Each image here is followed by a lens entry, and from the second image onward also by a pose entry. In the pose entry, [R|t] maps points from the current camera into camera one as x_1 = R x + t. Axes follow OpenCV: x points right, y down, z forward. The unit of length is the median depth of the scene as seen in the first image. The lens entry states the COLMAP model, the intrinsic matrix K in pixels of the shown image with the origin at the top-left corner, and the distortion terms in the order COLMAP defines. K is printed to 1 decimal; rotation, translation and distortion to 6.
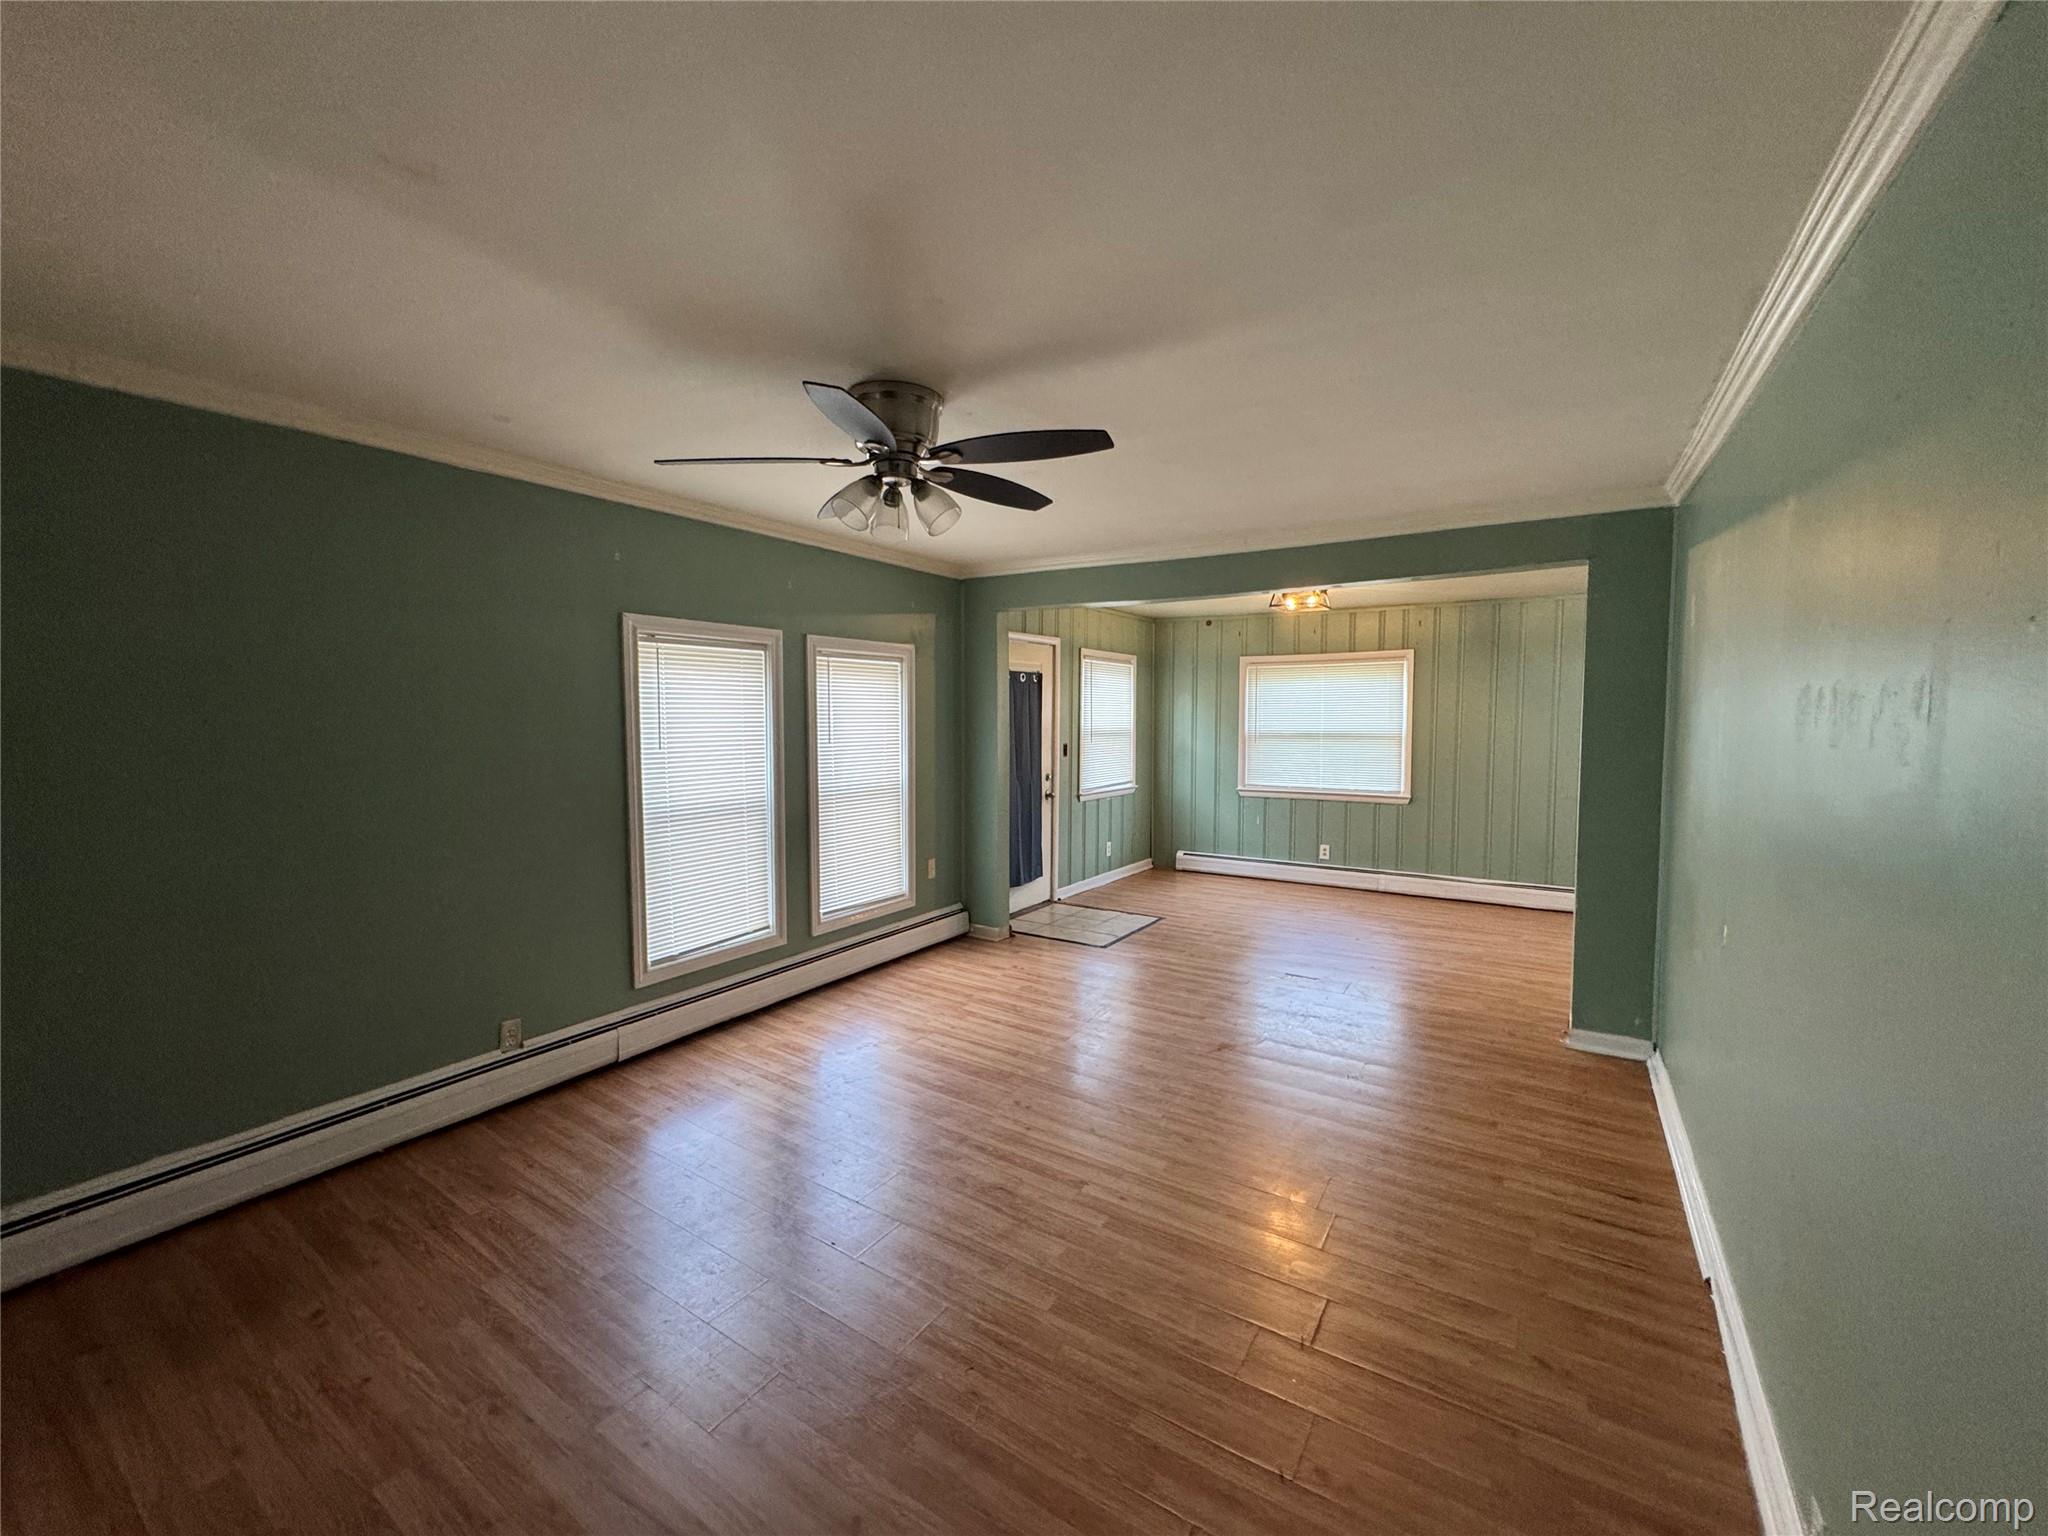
lens RADIAL K [[821.0, 0, 1024.0], [0, 821.0, 768.0], [0, 0, 1]] dist [0.000670, -0.000062]
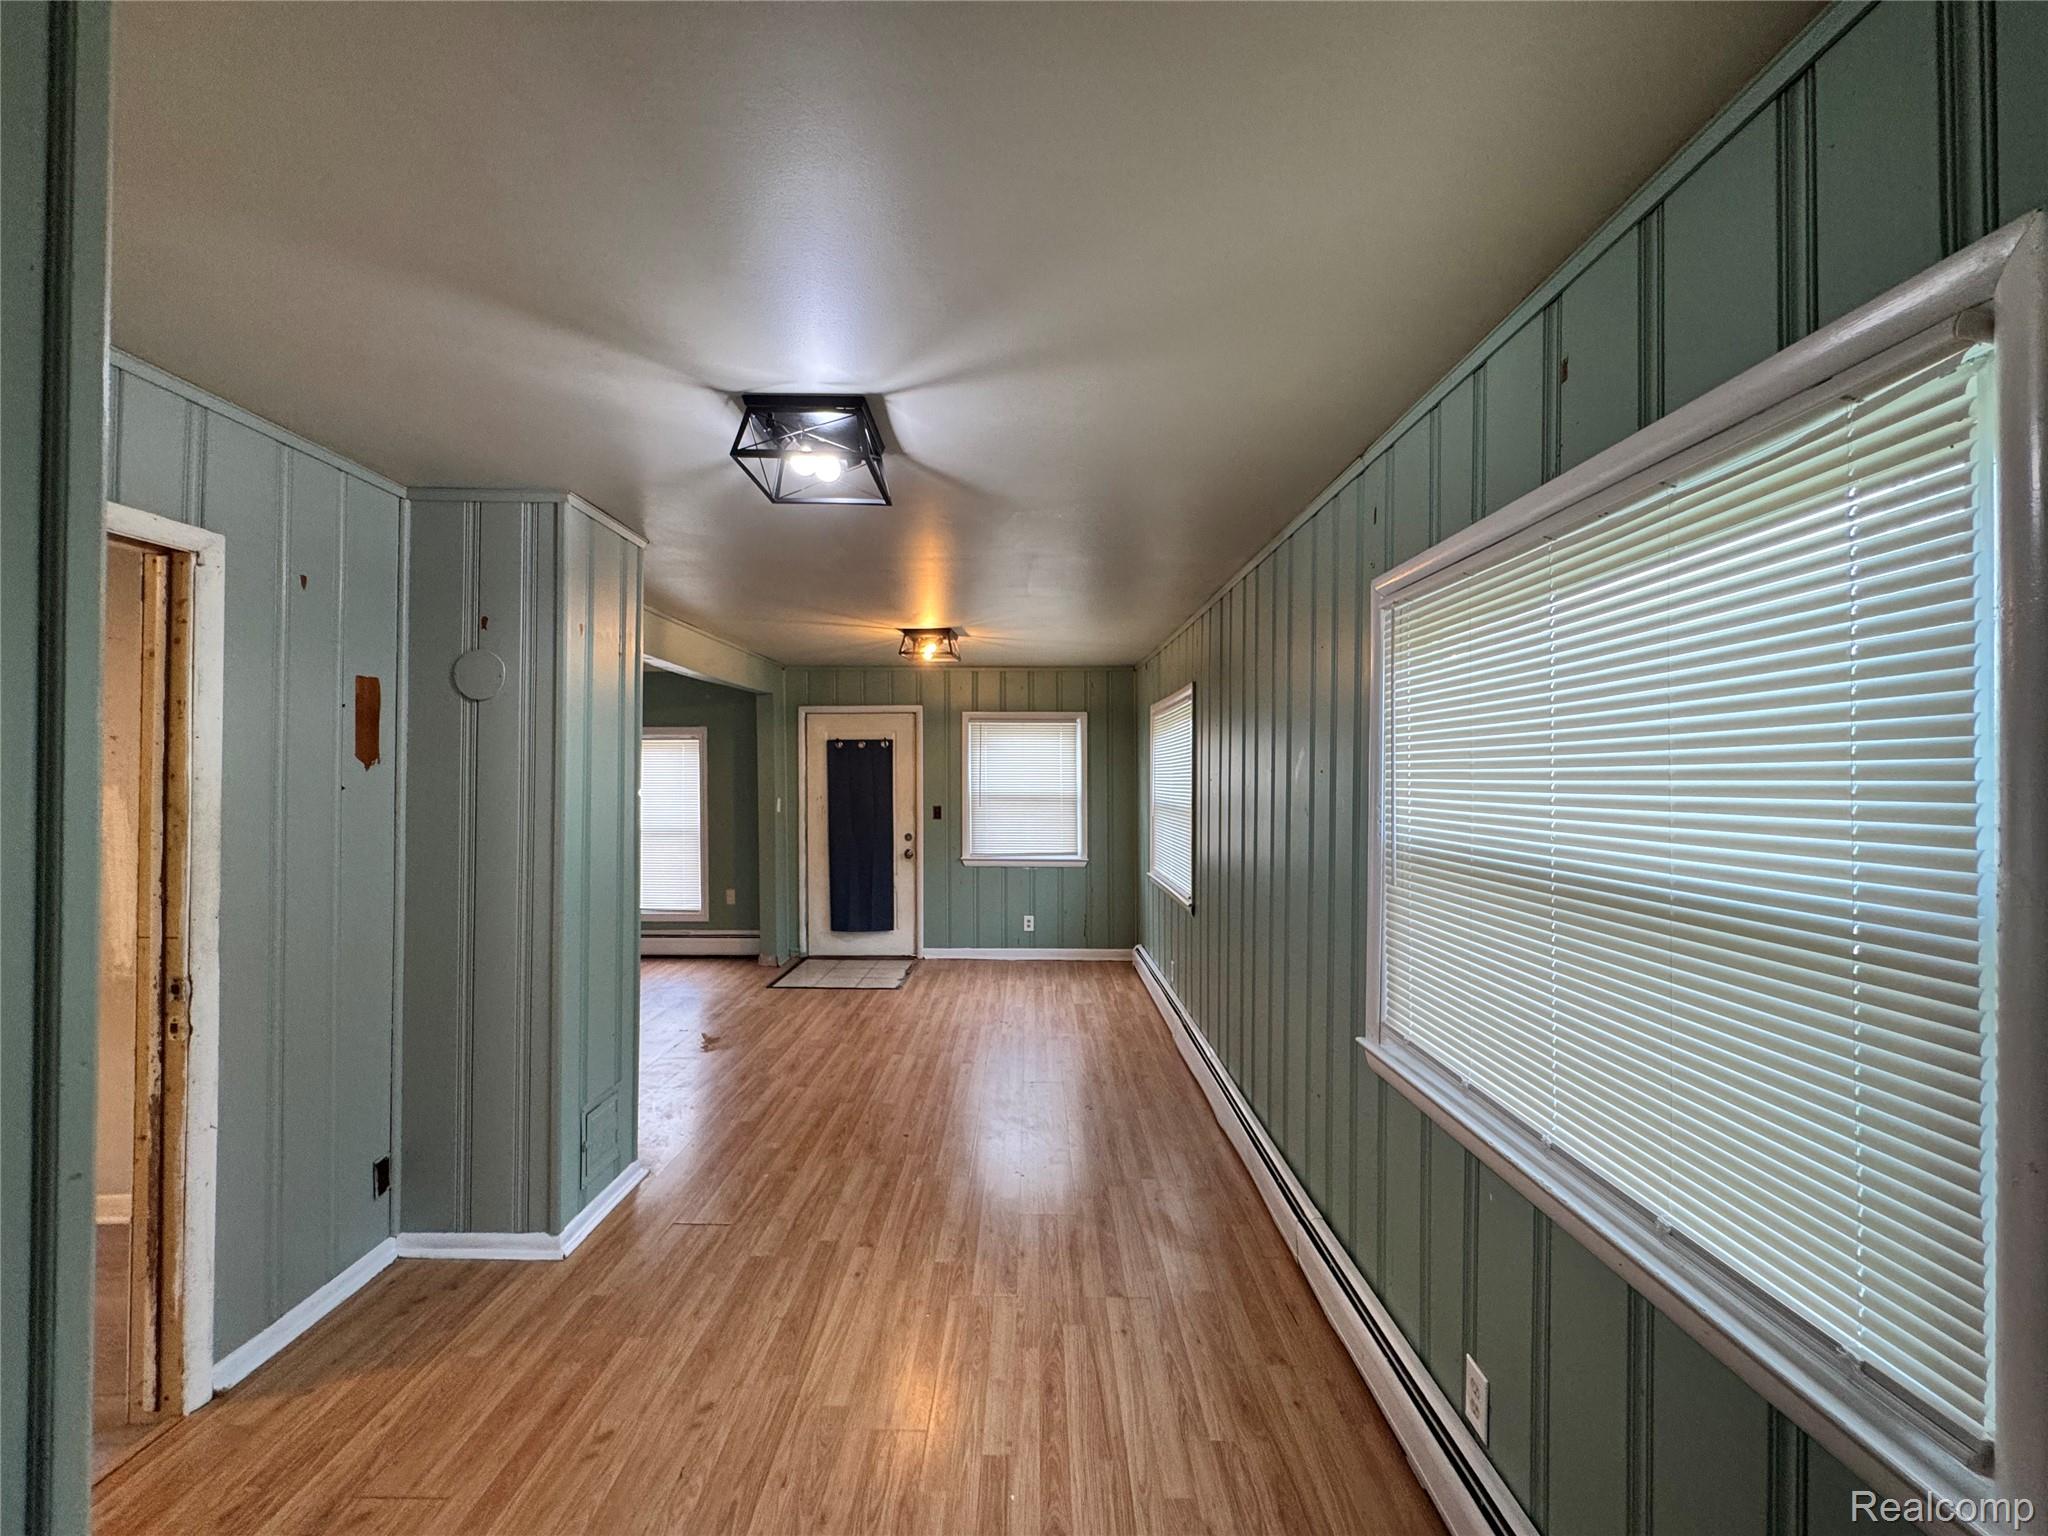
lens RADIAL K [[821.0, 0, 1024.0], [0, 821.0, 768.0], [0, 0, 1]] dist [0.000670, -0.000062]
pose [[0.535936, -0.006576, -0.844233, 1.210785], [-0.054975, 0.997576, -0.042670, -0.049387], [0.842467, 0.069280, 0.534275, 0.672331]]
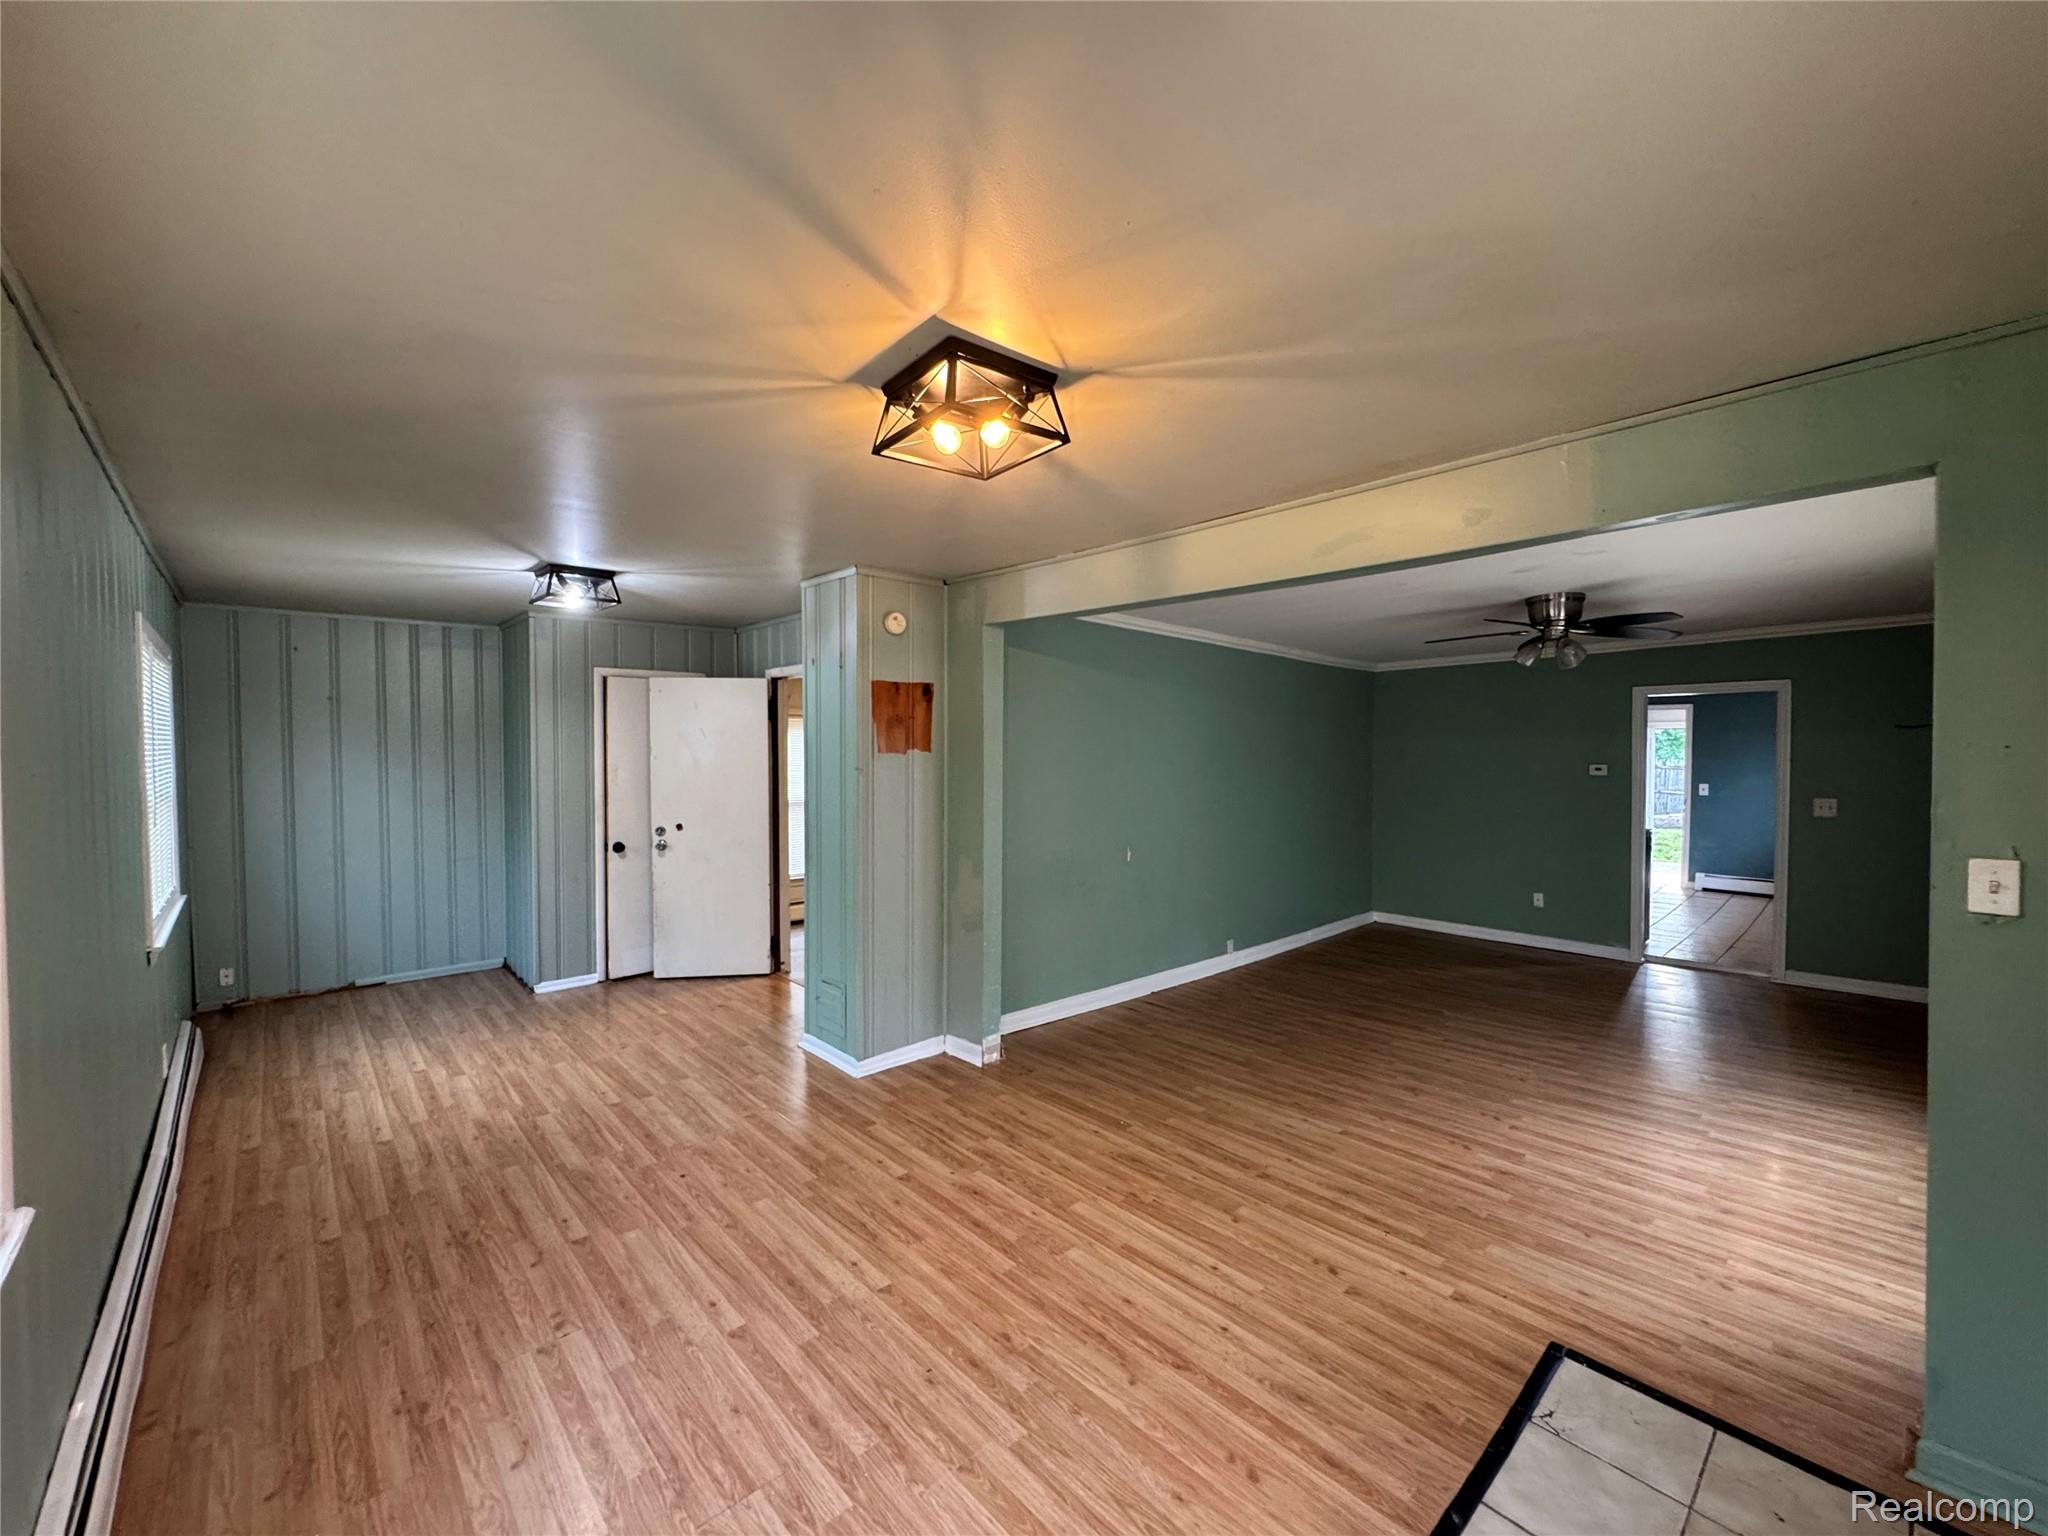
lens RADIAL K [[821.0, 0, 1024.0], [0, 821.0, 768.0], [0, 0, 1]] dist [0.000670, -0.000062]
pose [[-0.968767, -0.006837, 0.247877, 0.251604], [0.014689, 0.996282, 0.084888, -0.104448], [-0.247536, 0.085877, -0.965065, 1.418332]]
